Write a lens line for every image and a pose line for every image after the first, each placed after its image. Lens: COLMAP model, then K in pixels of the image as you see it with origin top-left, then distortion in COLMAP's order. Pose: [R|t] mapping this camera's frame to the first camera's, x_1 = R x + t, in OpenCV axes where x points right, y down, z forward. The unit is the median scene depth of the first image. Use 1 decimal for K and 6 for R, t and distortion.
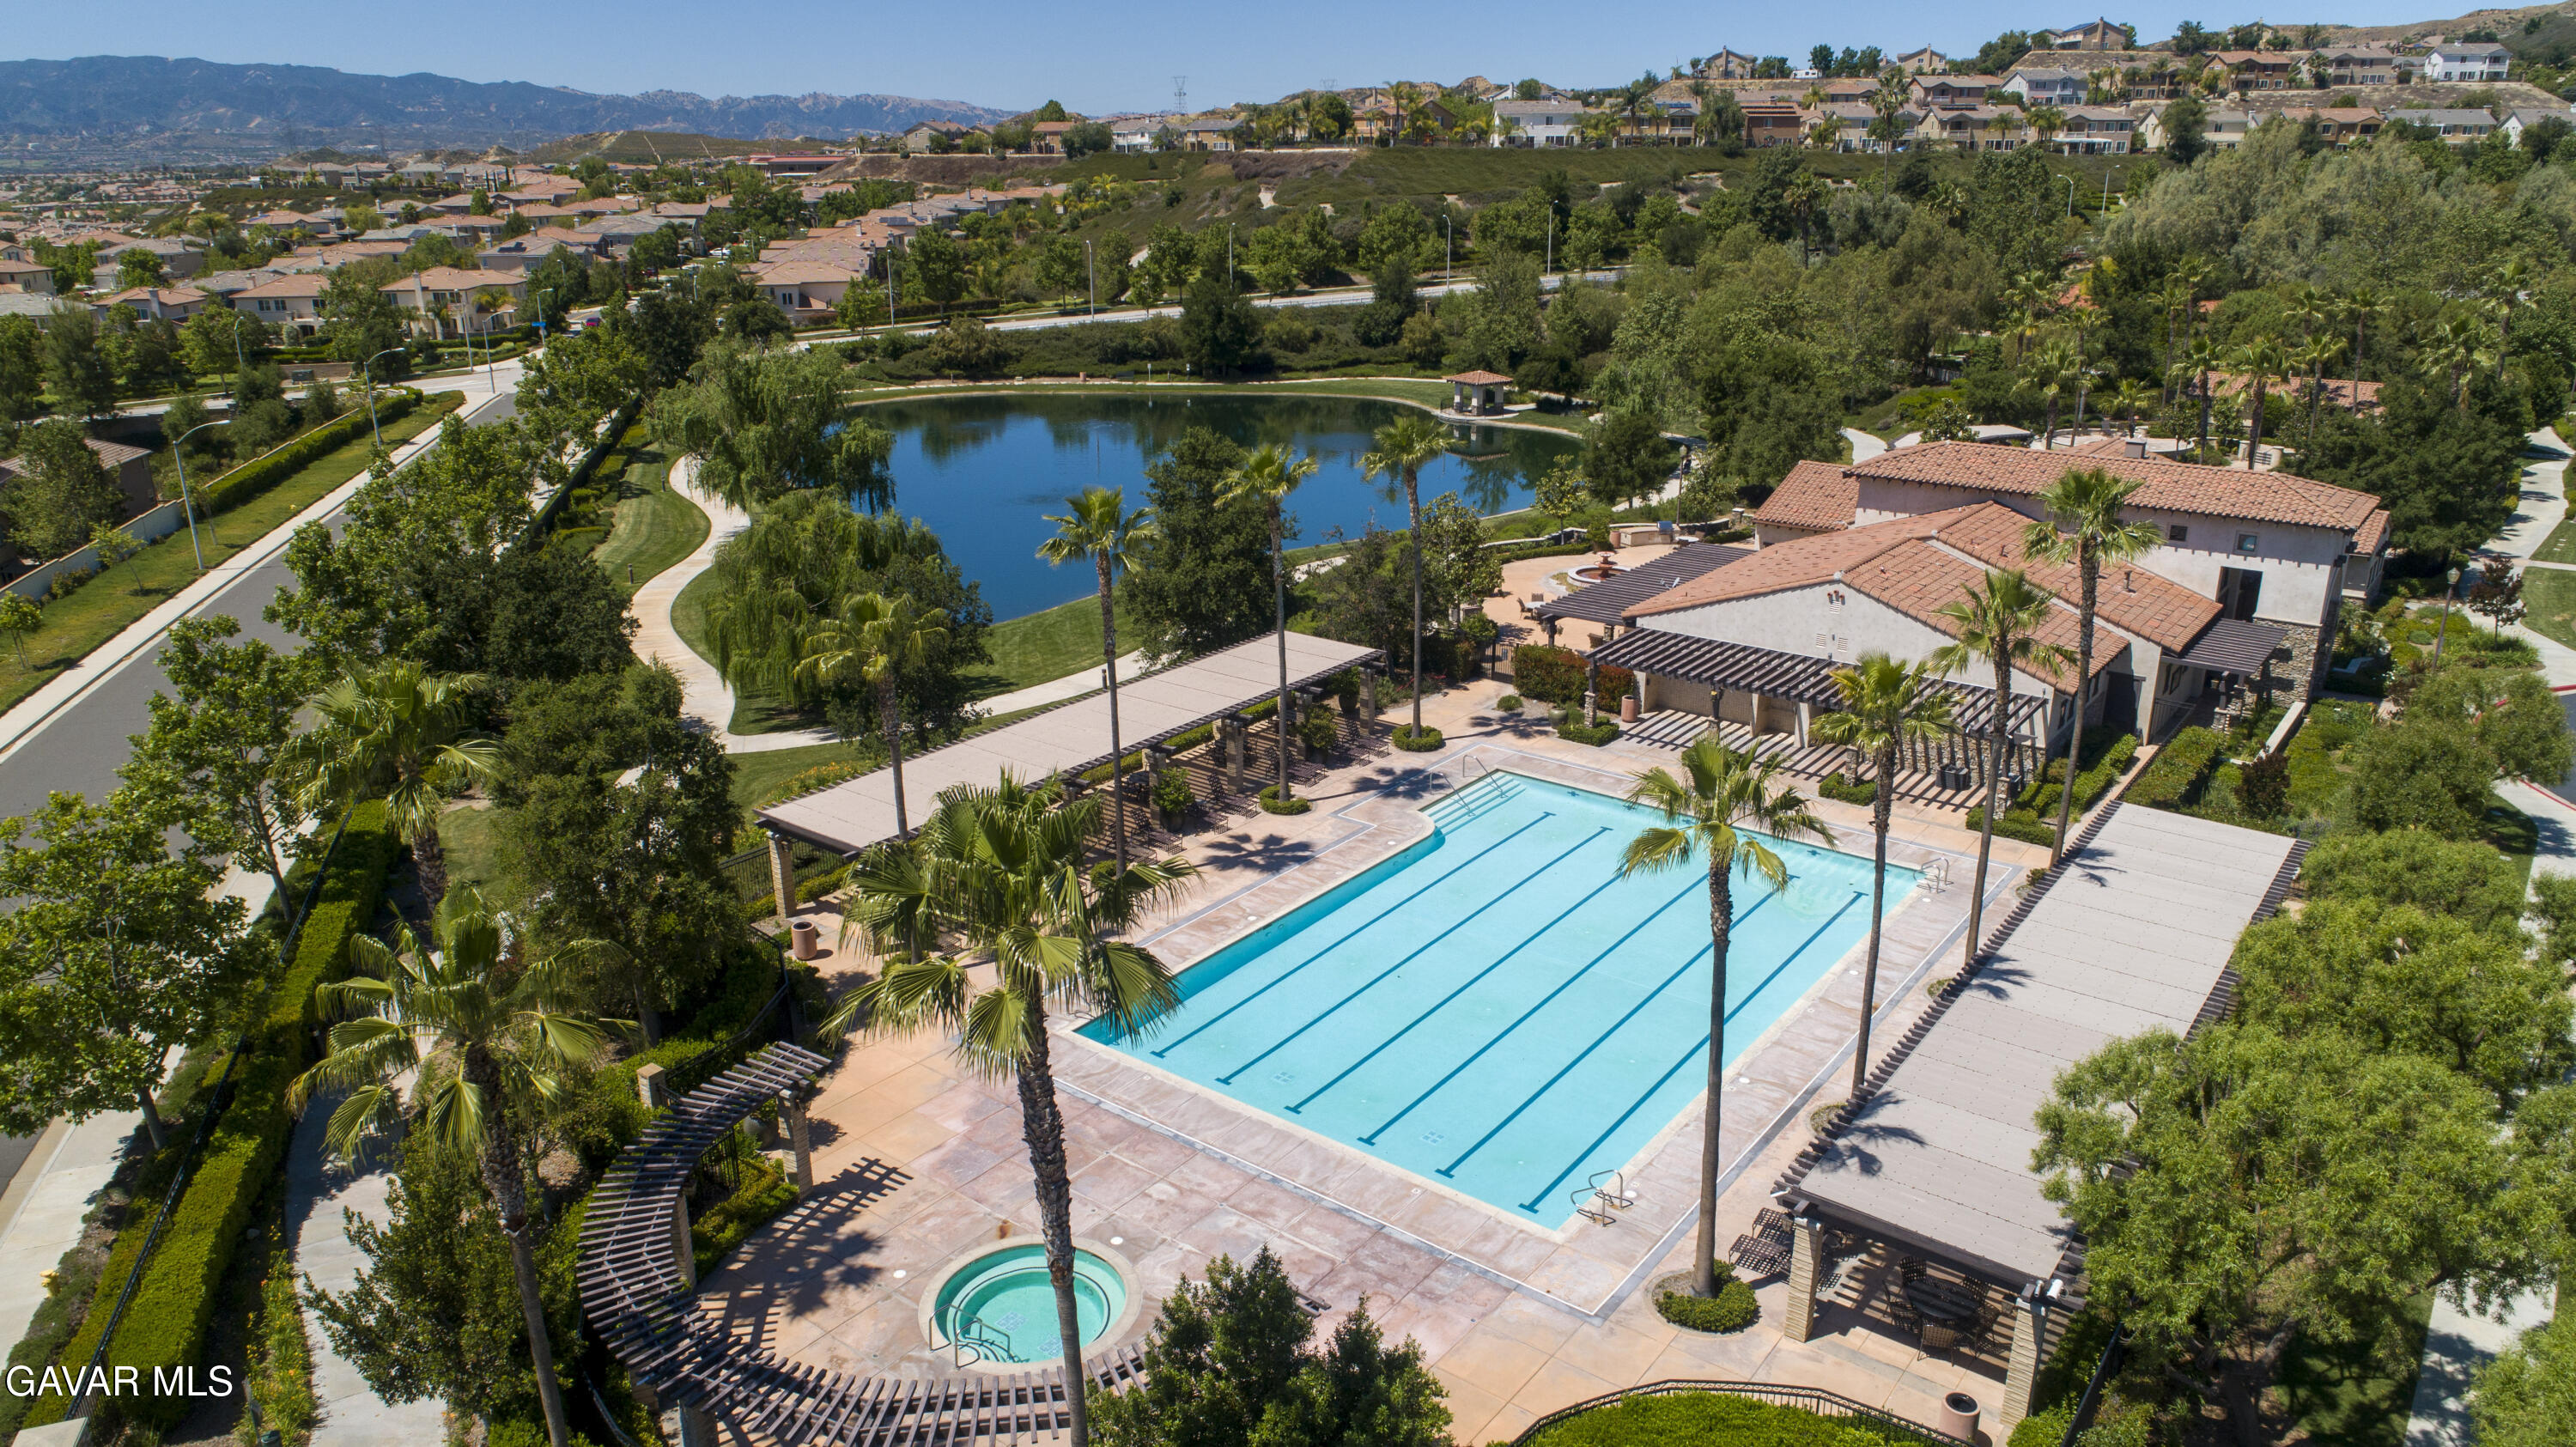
lens RADIAL K [[1726.5, 0, 1288.0], [0, 1726.5, 723.5], [0, 0, 1]] dist [-0.036857, 0.021900]
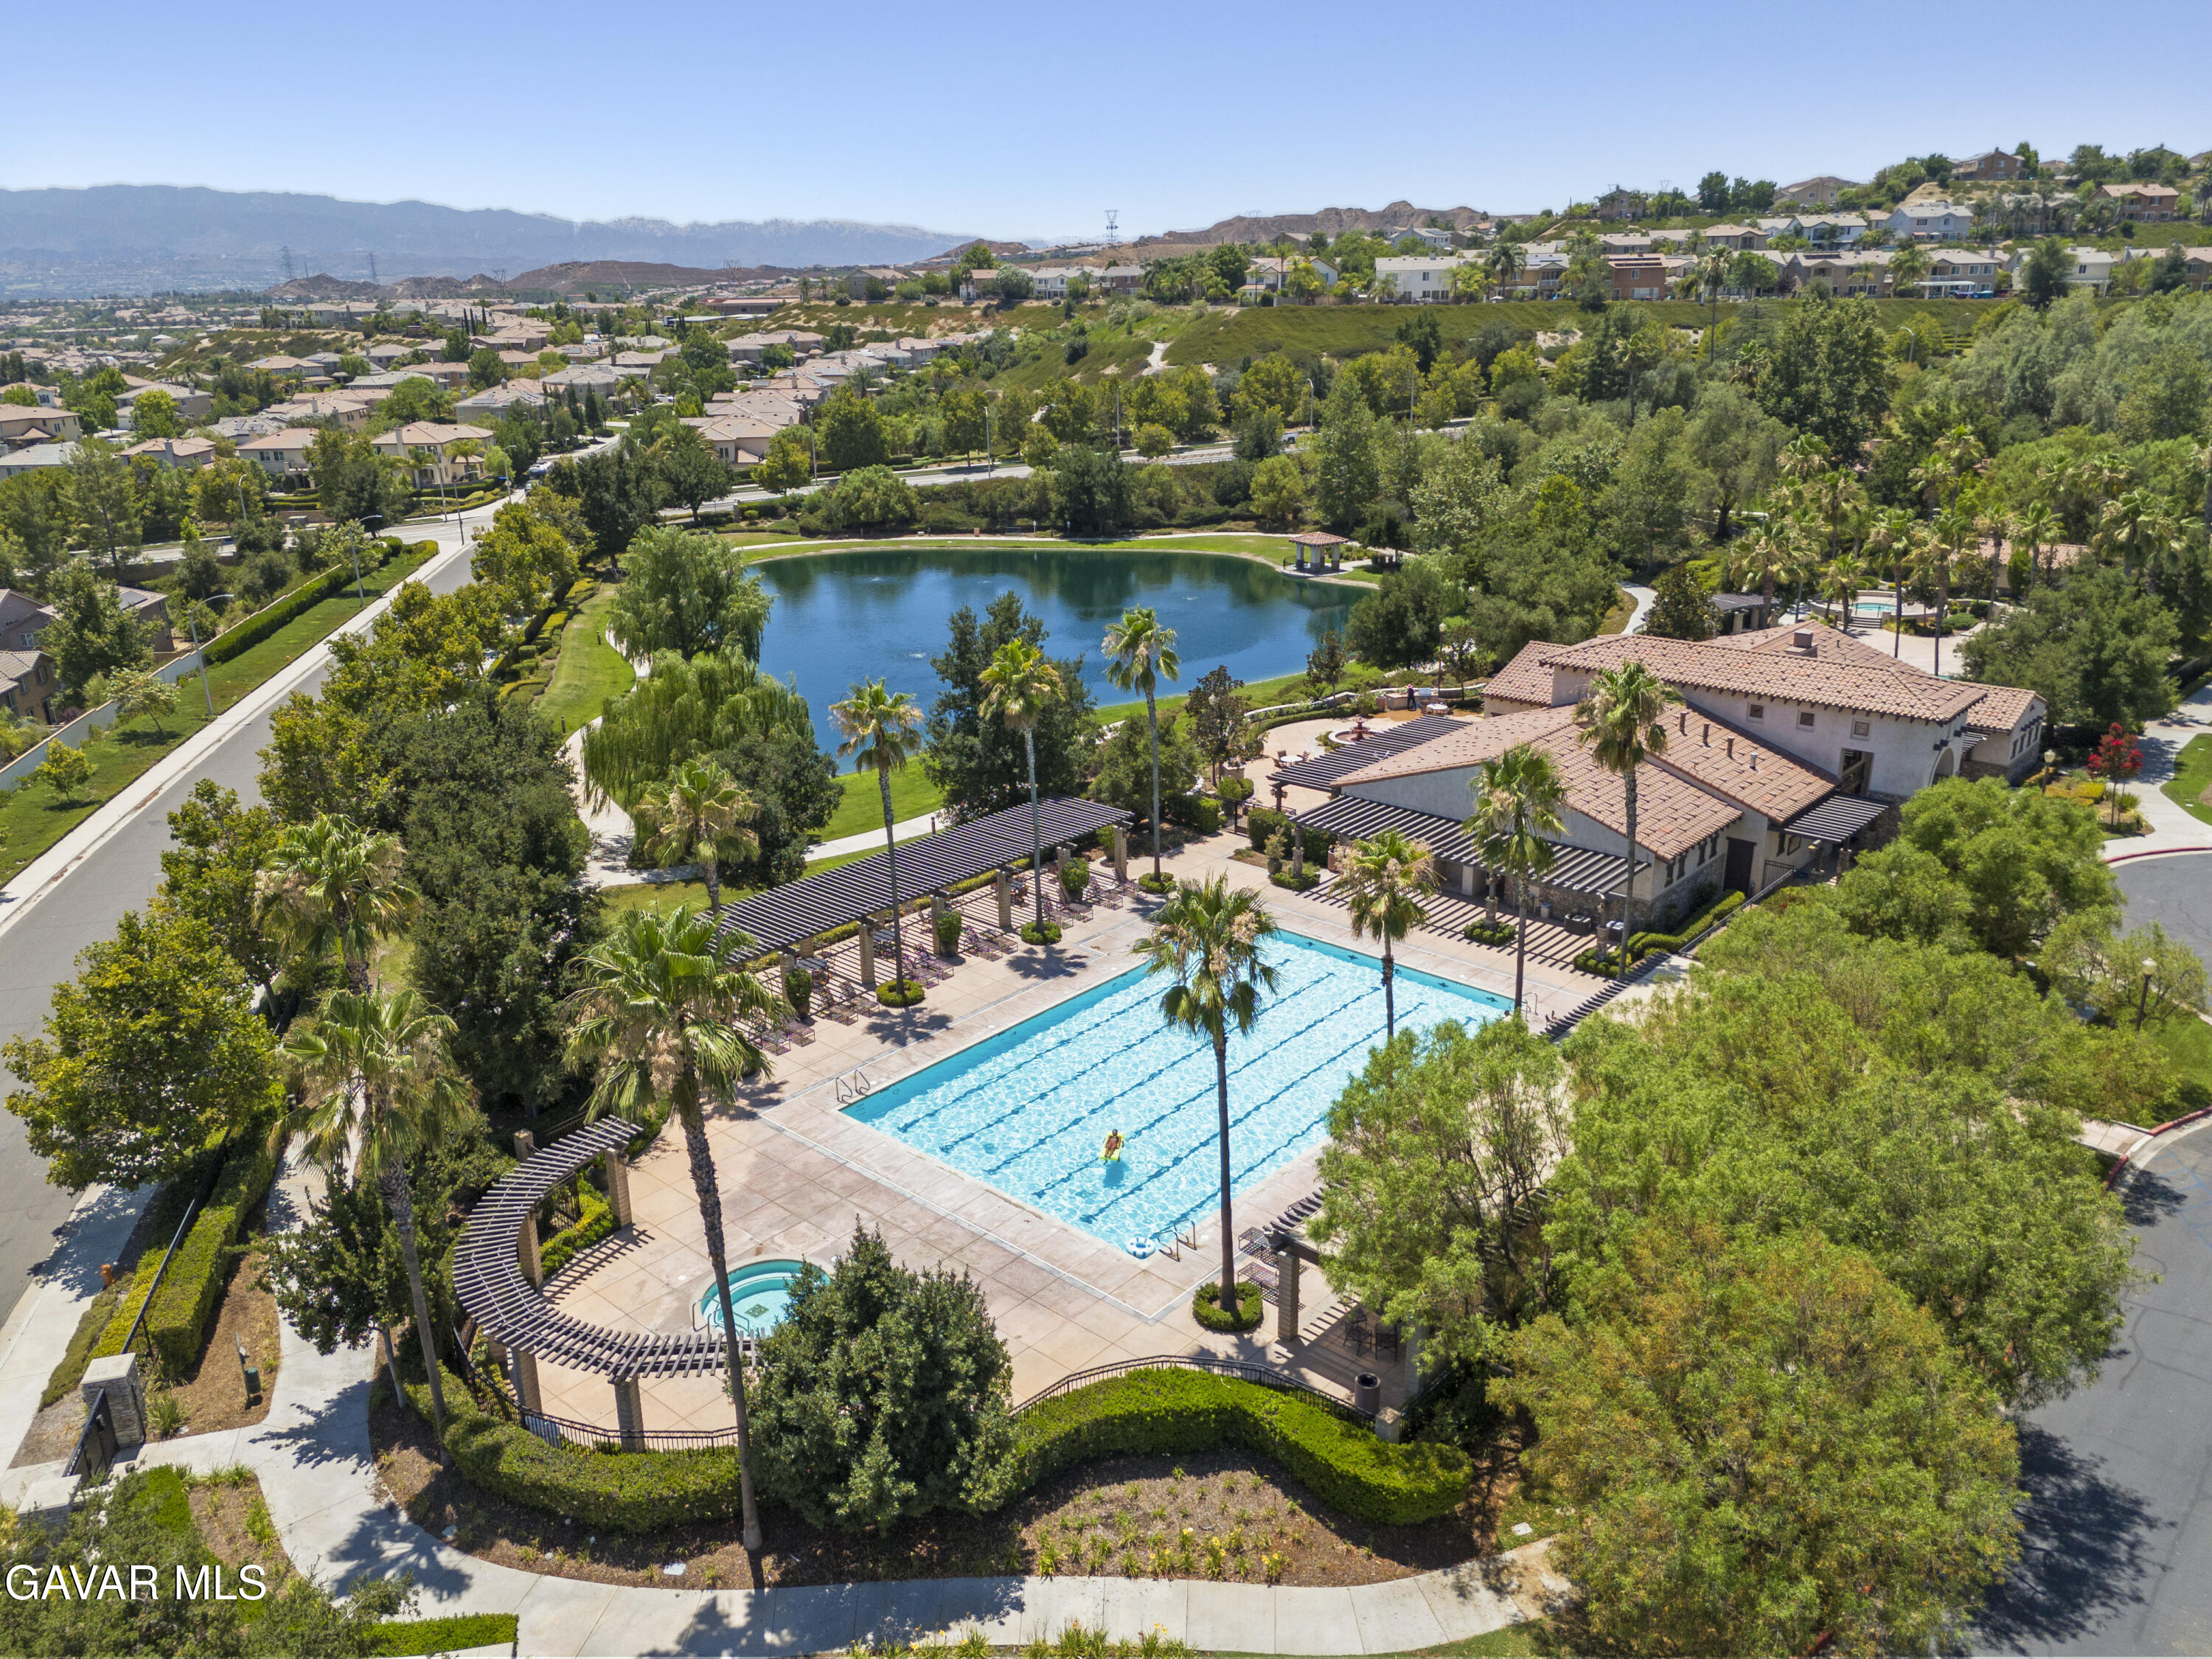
lens RADIAL K [[1619.2, 0, 1106.0], [0, 1619.2, 829.5], [0, 0, 1]] dist [0.072305, -0.070272]
pose [[0.997702, 0.012956, -0.066509, 0.039774], [-0.012518, 0.999897, 0.006992, -0.013217], [0.066593, -0.006144, 0.997761, -0.064102]]
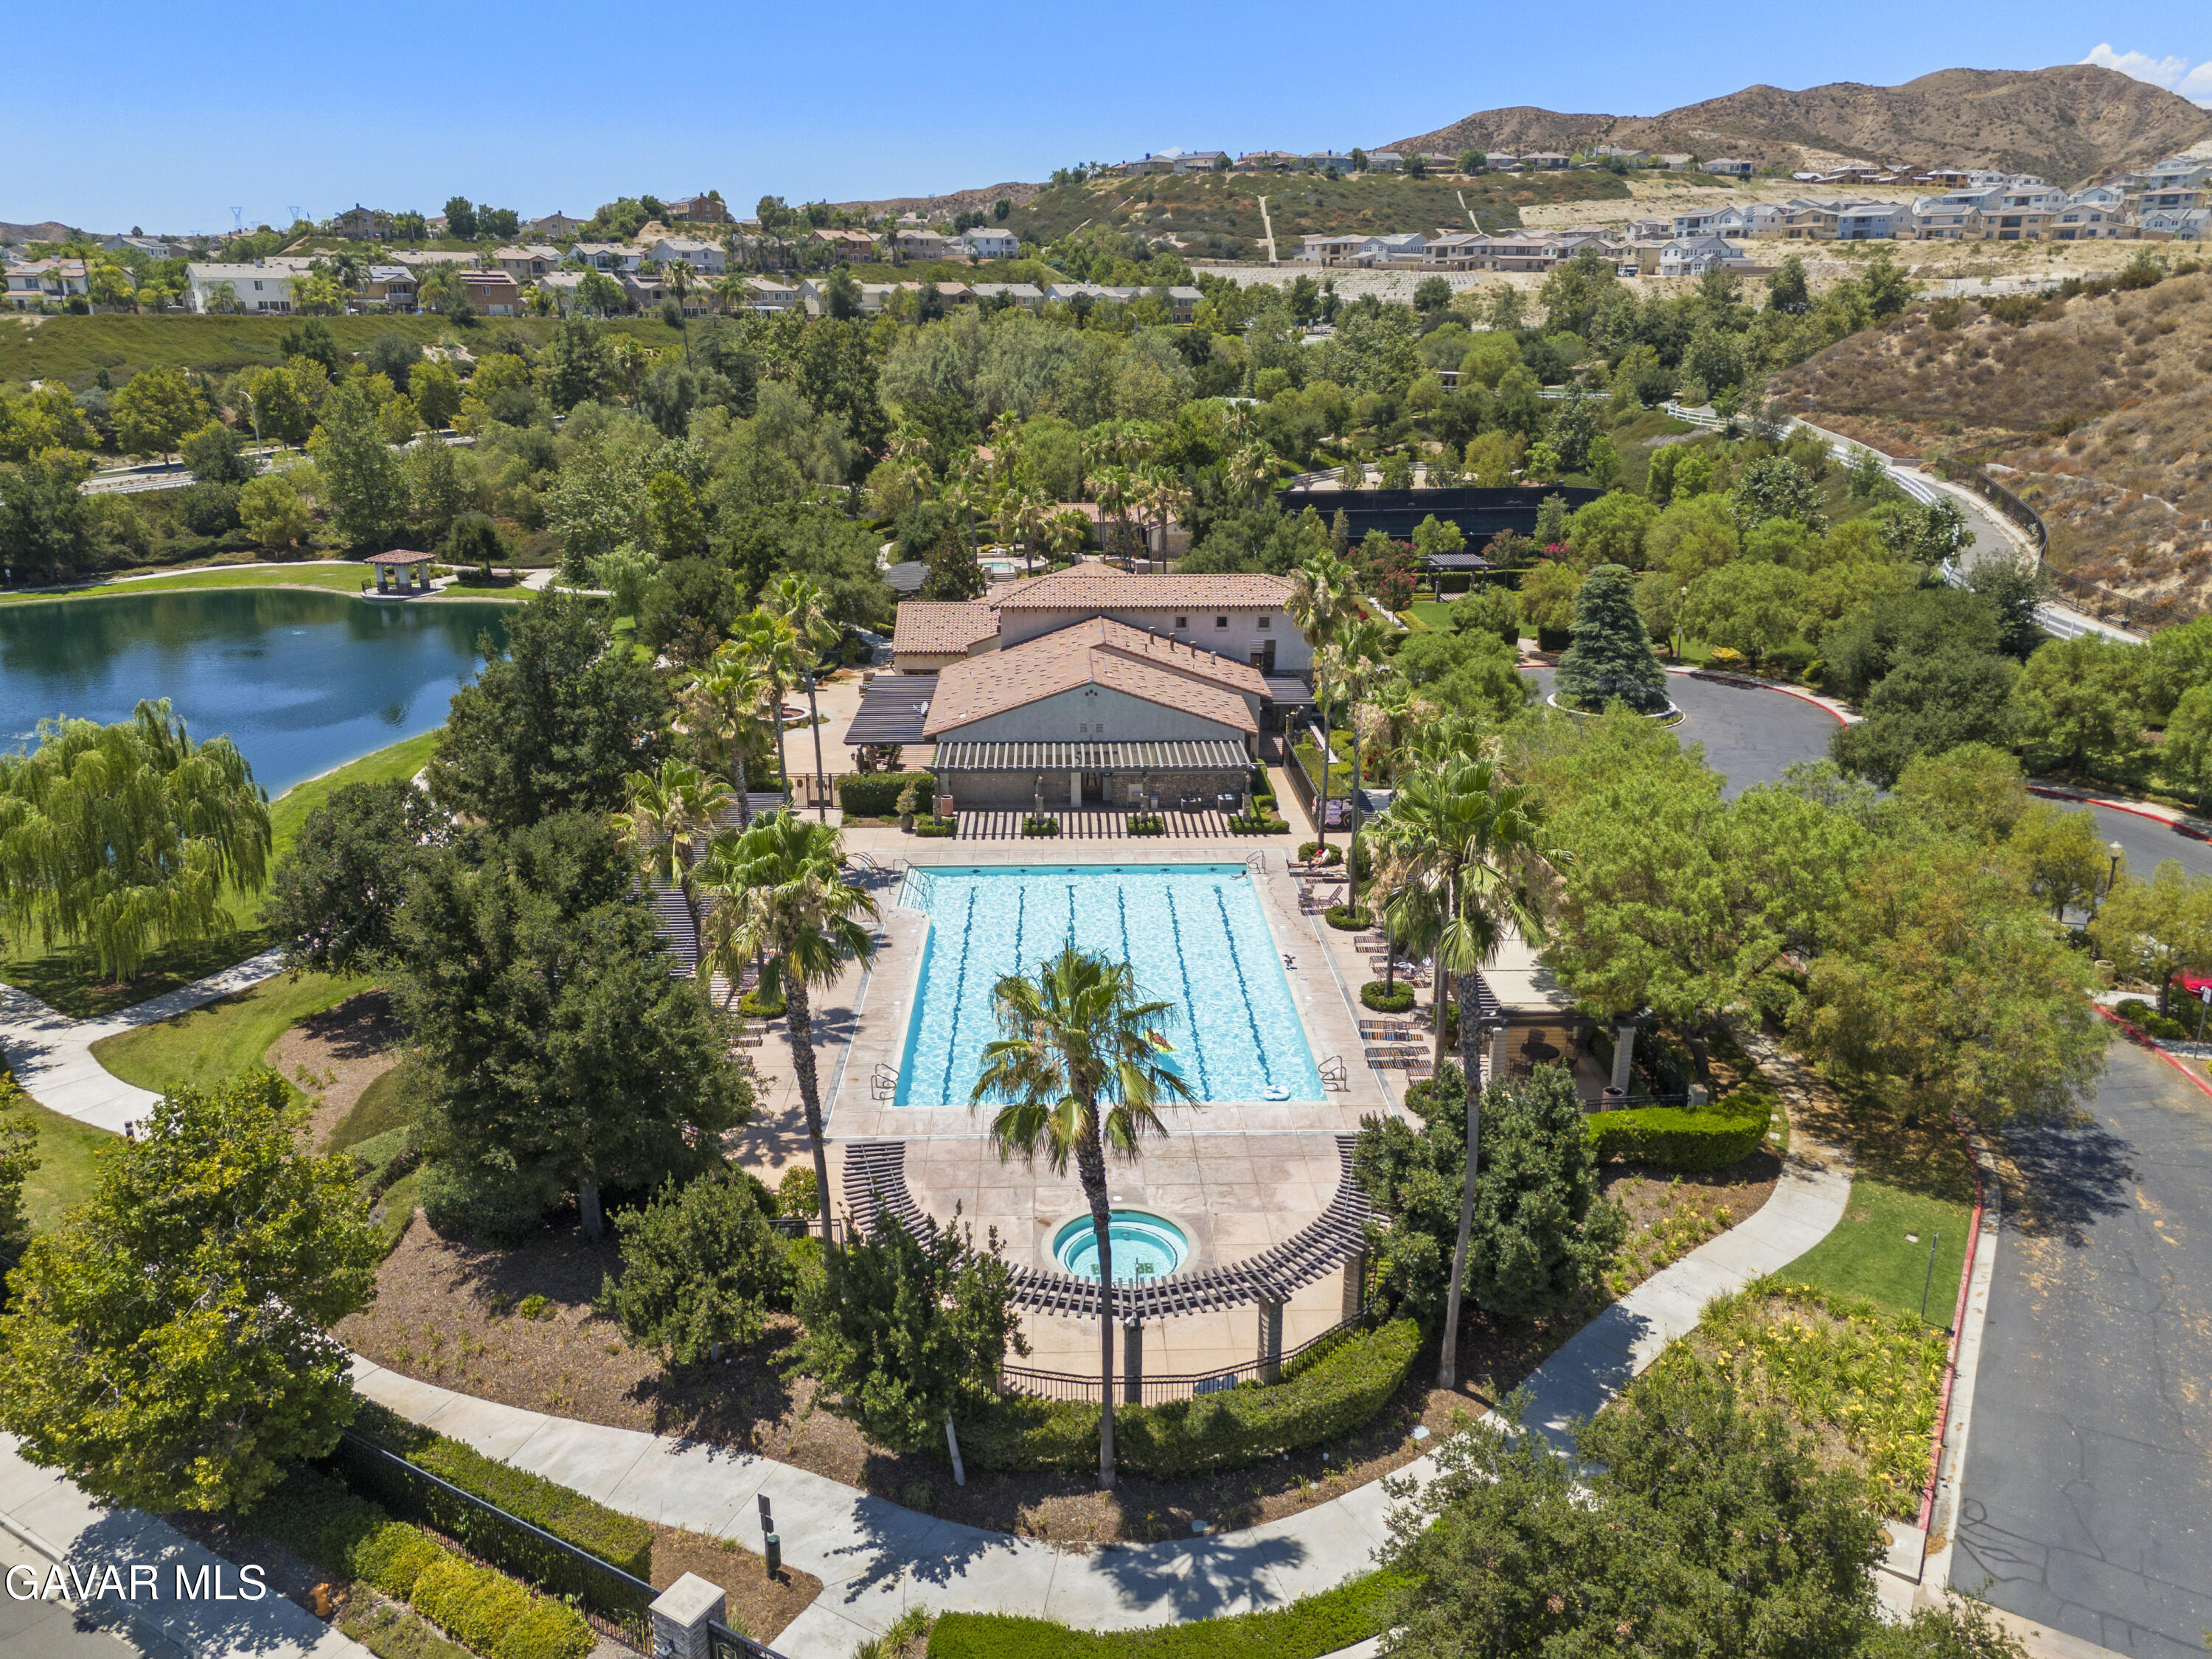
lens RADIAL K [[1619.2, 0, 1106.0], [0, 1619.2, 829.5], [0, 0, 1]] dist [0.072305, -0.070272]
pose [[0.774084, -0.189993, 0.603901, -0.159430], [0.195897, 0.978973, 0.056891, -0.013086], [-0.602012, 0.074264, 0.795026, -0.012178]]
